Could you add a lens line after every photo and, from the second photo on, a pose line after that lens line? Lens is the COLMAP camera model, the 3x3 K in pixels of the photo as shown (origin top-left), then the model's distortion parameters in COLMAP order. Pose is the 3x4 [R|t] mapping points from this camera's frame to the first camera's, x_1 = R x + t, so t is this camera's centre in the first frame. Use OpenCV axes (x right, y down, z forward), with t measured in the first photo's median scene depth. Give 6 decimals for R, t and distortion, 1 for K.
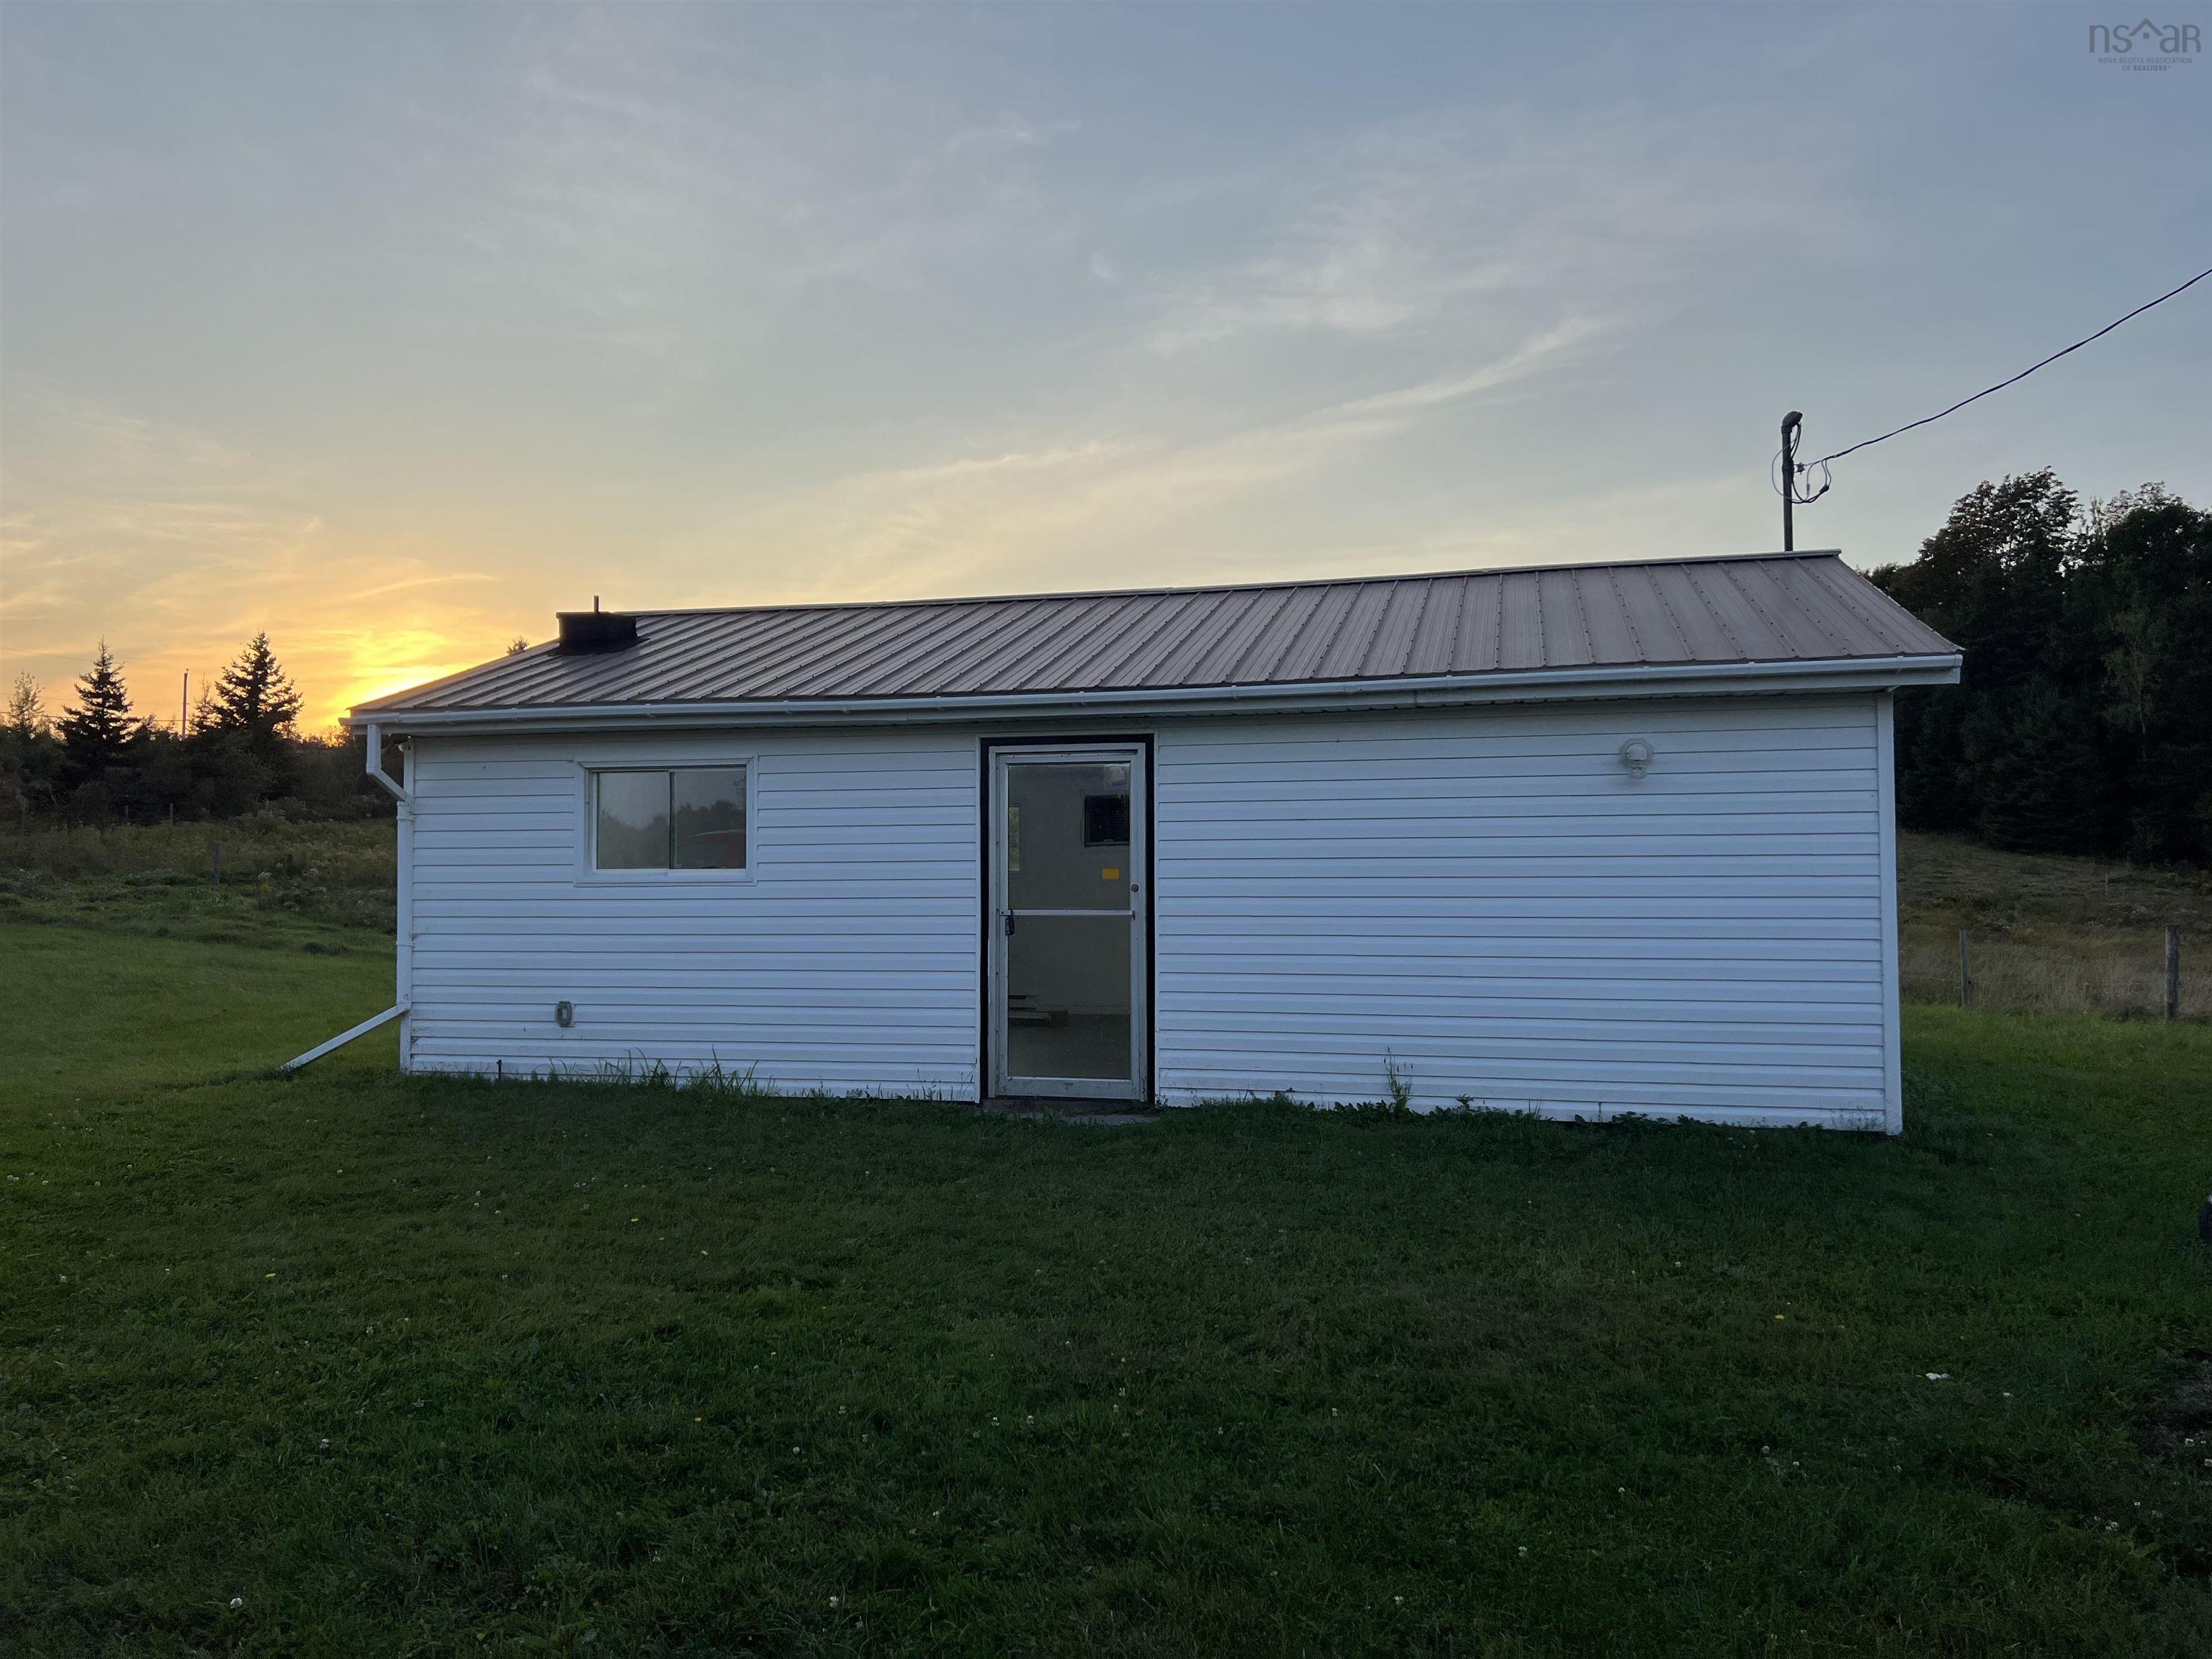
lens RADIAL K [[1694.1, 0, 1090.2], [0, 1694.1, 812.6], [0, 0, 1]] dist [0.049706, -0.026311]
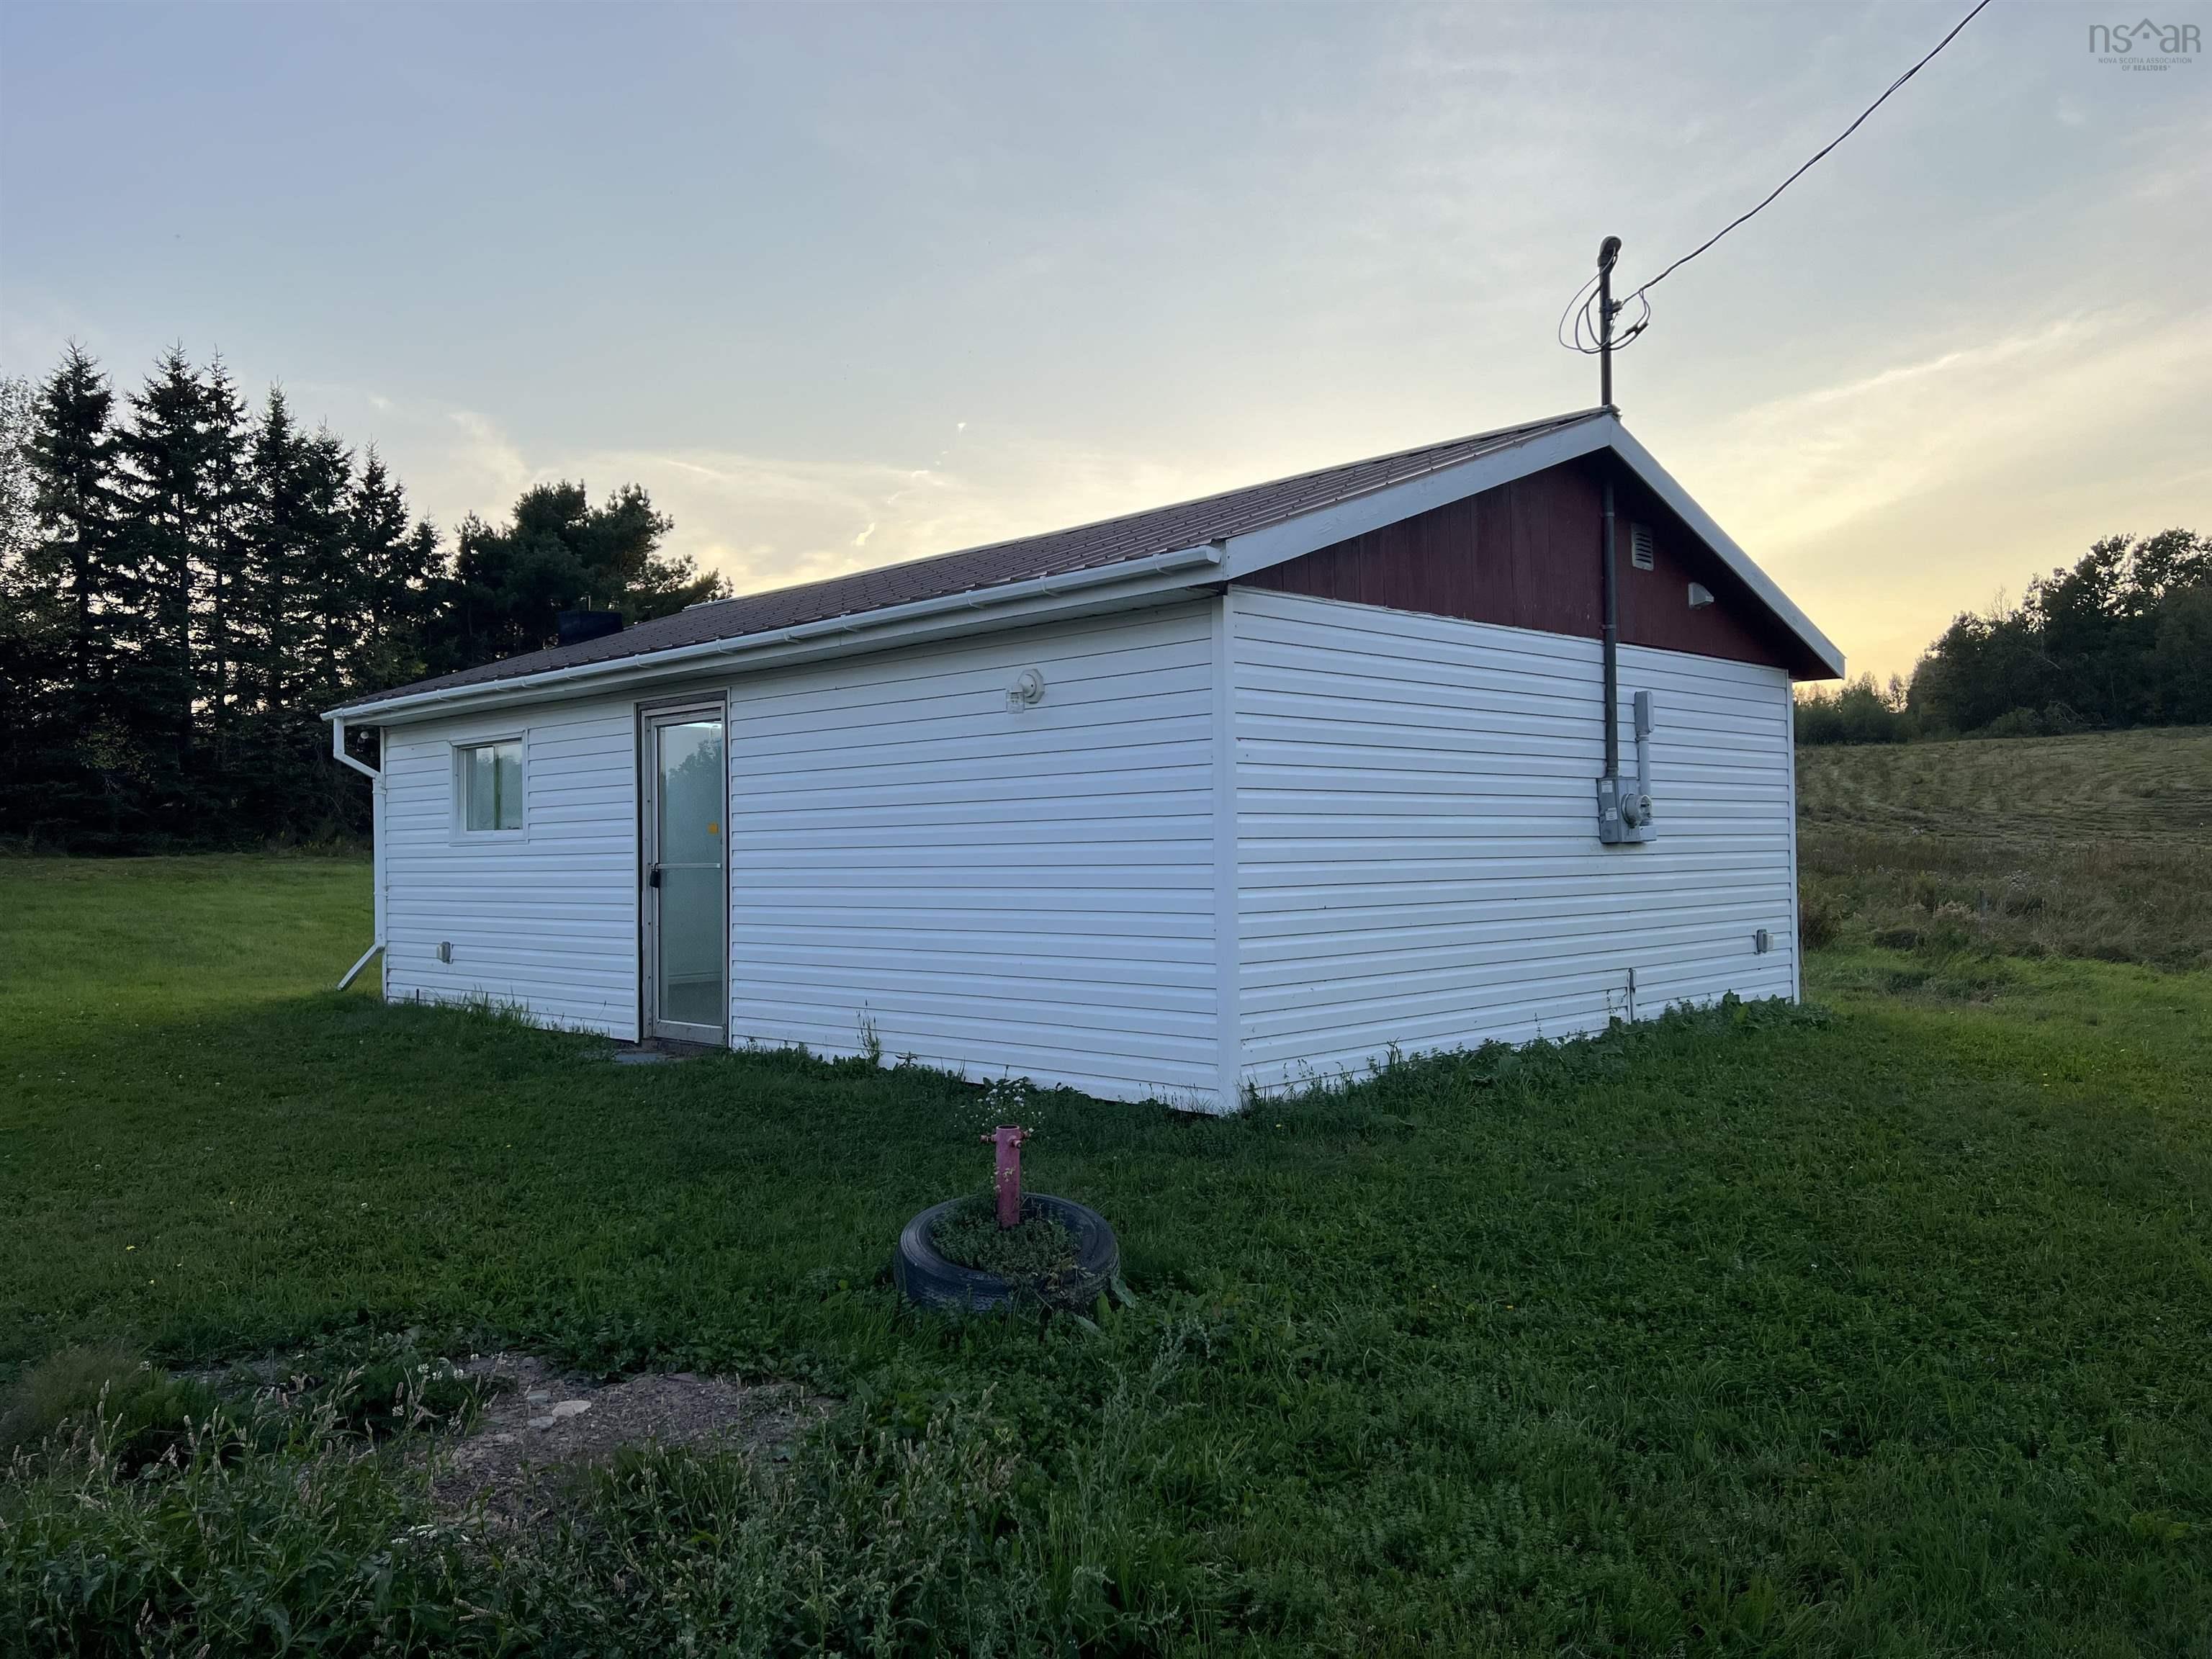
lens RADIAL K [[1694.1, 0, 1094.2], [0, 1694.1, 848.2], [0, 0, 1]] dist [0.049706, -0.026311]
pose [[0.864754, -0.010153, -0.502092, 0.727482], [0.030866, 0.998980, 0.032961, 0.020942], [0.501246, -0.044001, 0.864186, 0.212902]]
